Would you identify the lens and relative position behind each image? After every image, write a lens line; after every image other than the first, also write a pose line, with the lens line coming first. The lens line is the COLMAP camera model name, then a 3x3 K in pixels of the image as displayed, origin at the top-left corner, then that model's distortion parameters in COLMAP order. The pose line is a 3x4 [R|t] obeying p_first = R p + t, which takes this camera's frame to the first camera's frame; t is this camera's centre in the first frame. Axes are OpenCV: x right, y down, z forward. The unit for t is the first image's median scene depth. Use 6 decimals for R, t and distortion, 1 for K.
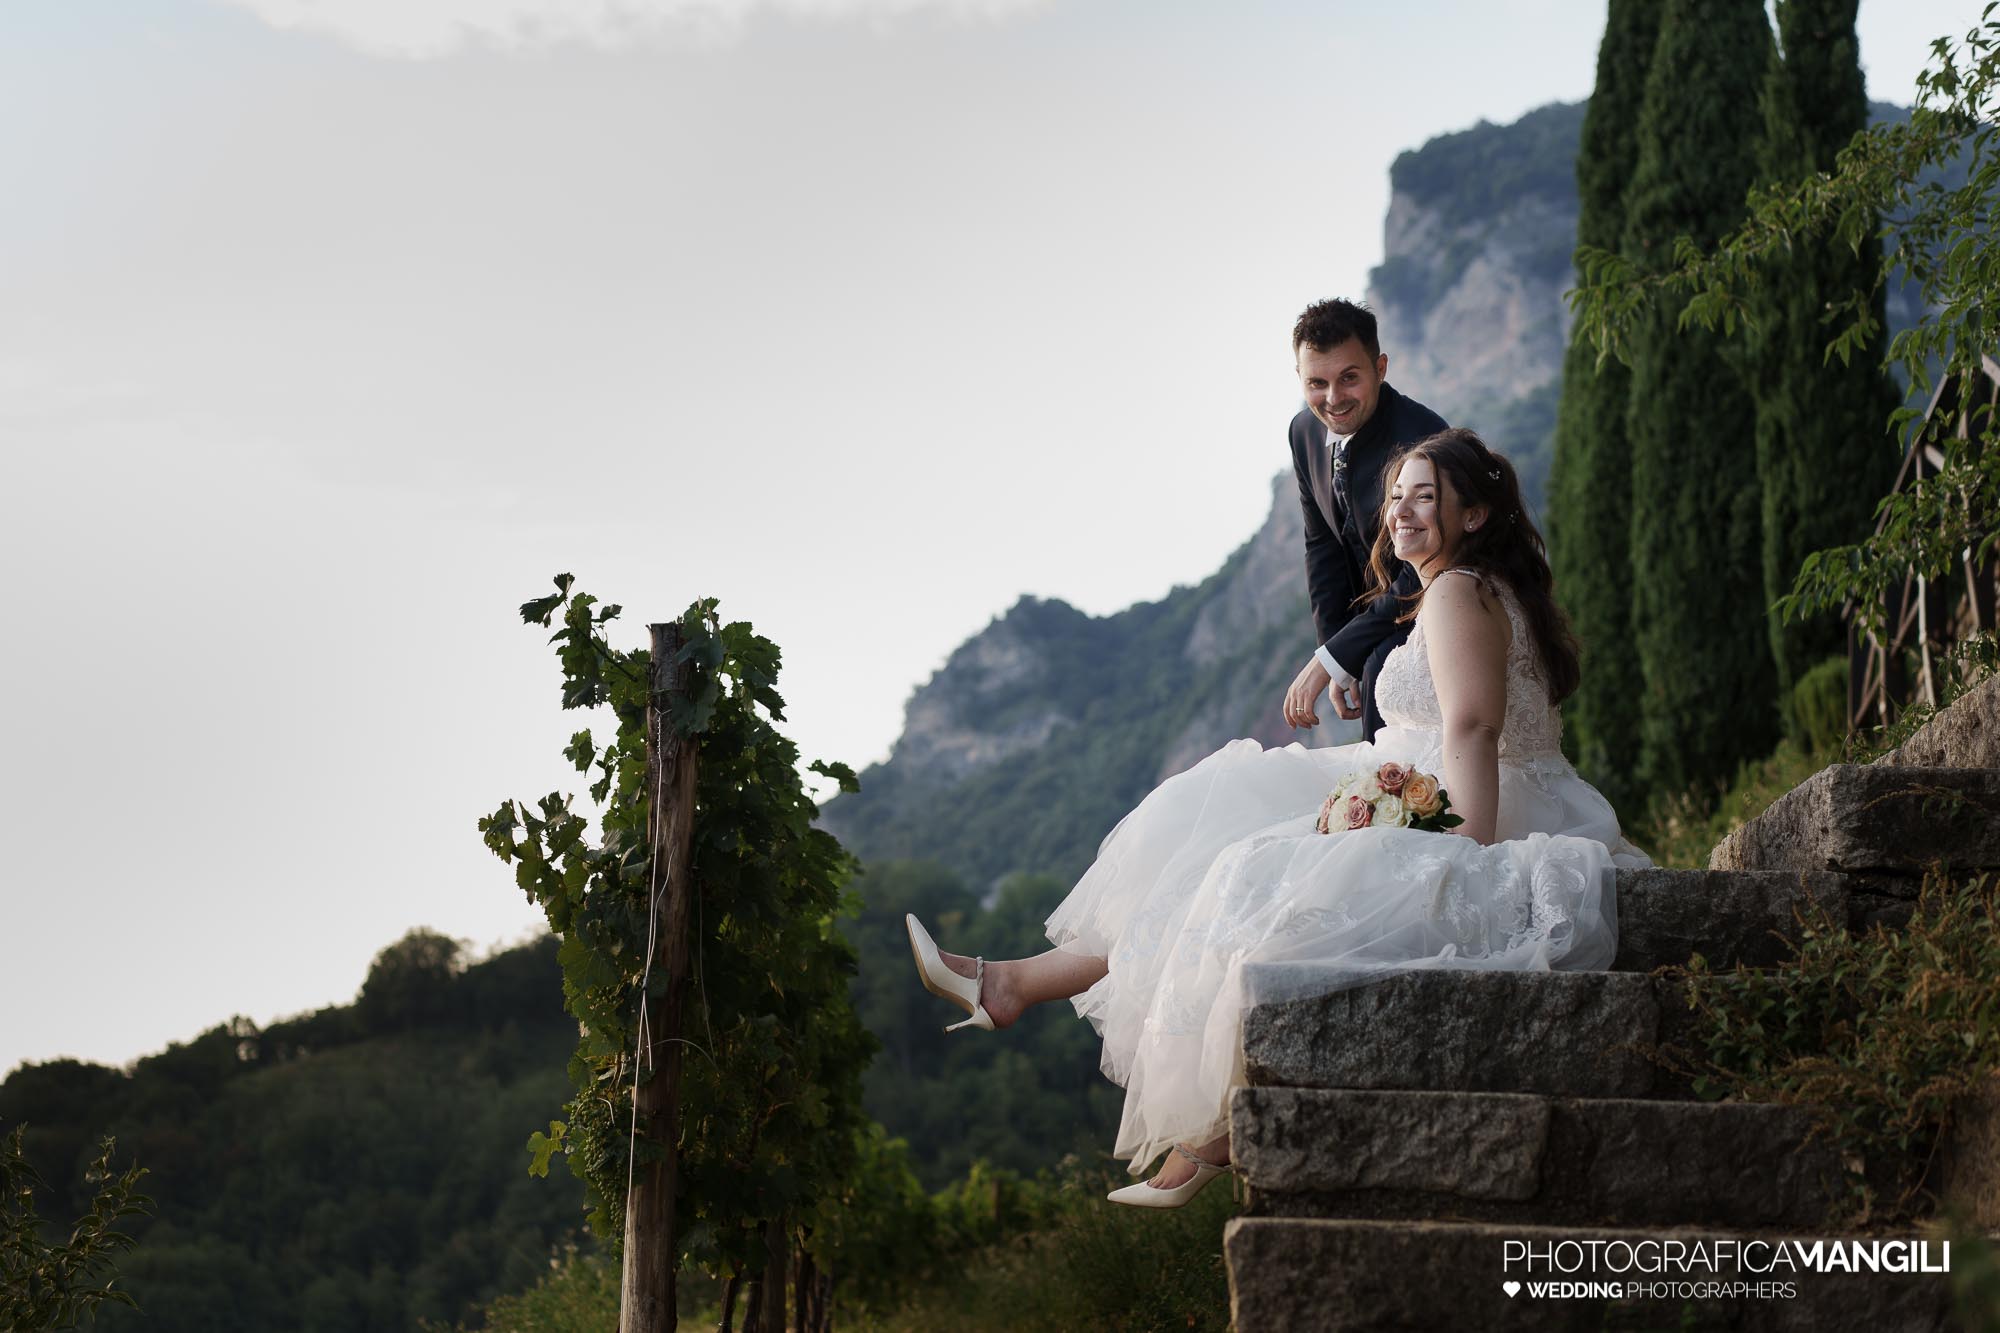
lens RADIAL K [[5753.3, 0, 1000.0], [0, 5753.3, 666.5], [0, 0, 1]] dist [0.699403, -1.925922]
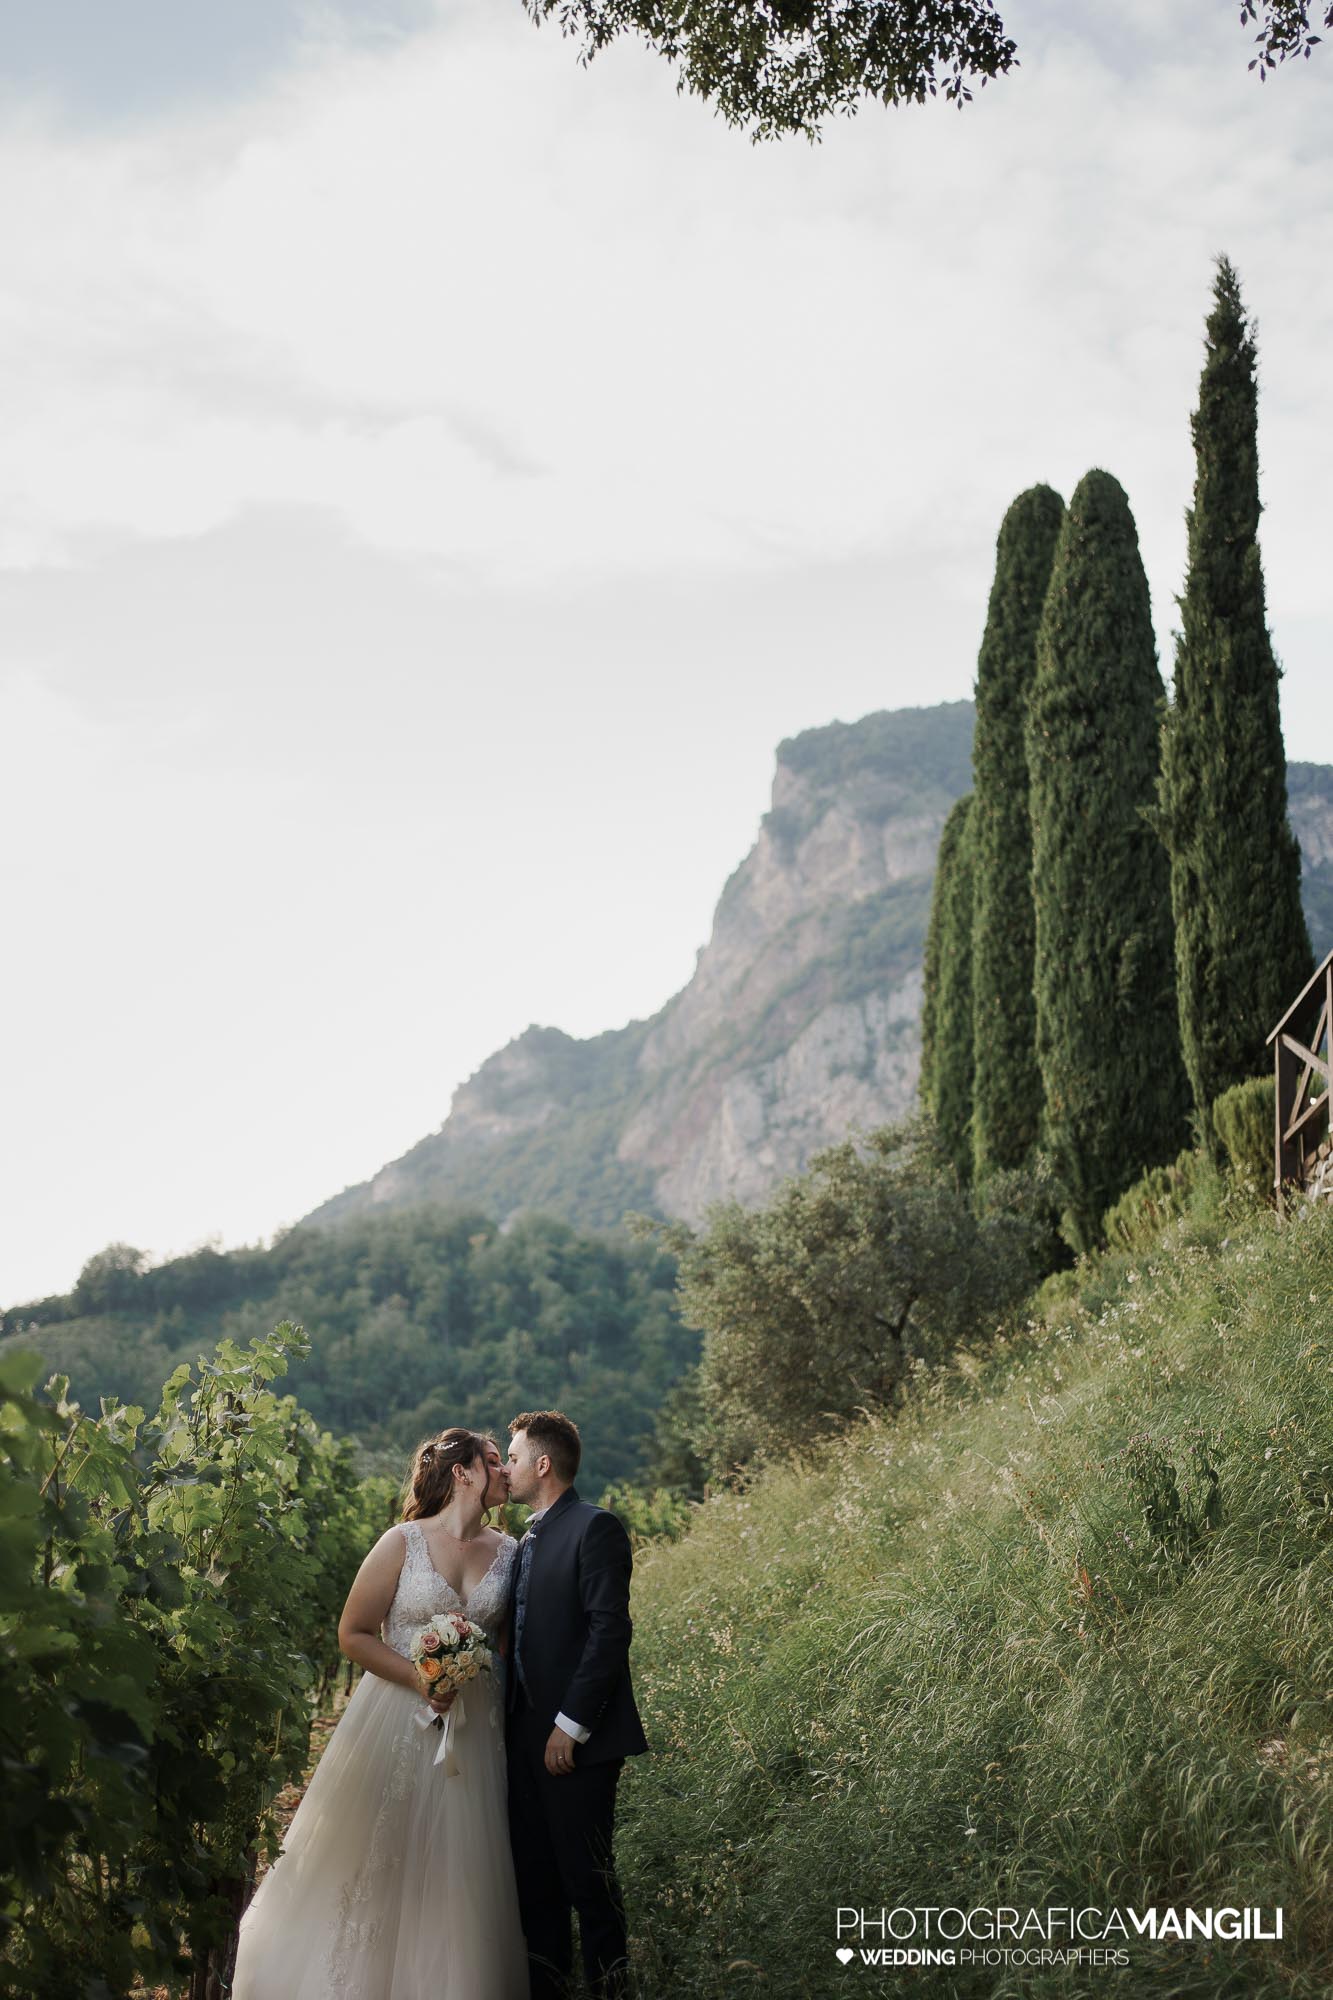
lens RADIAL K [[5753.3, 0, 666.5], [0, 5753.3, 1000.0], [0, 0, 1]] dist [0.699403, -1.925922]
pose [[0.999467, 0.016736, 0.028047, -0.001188], [-0.016360, 0.999774, -0.013596, 0.000511], [-0.028268, 0.013130, 0.999514, -0.205998]]
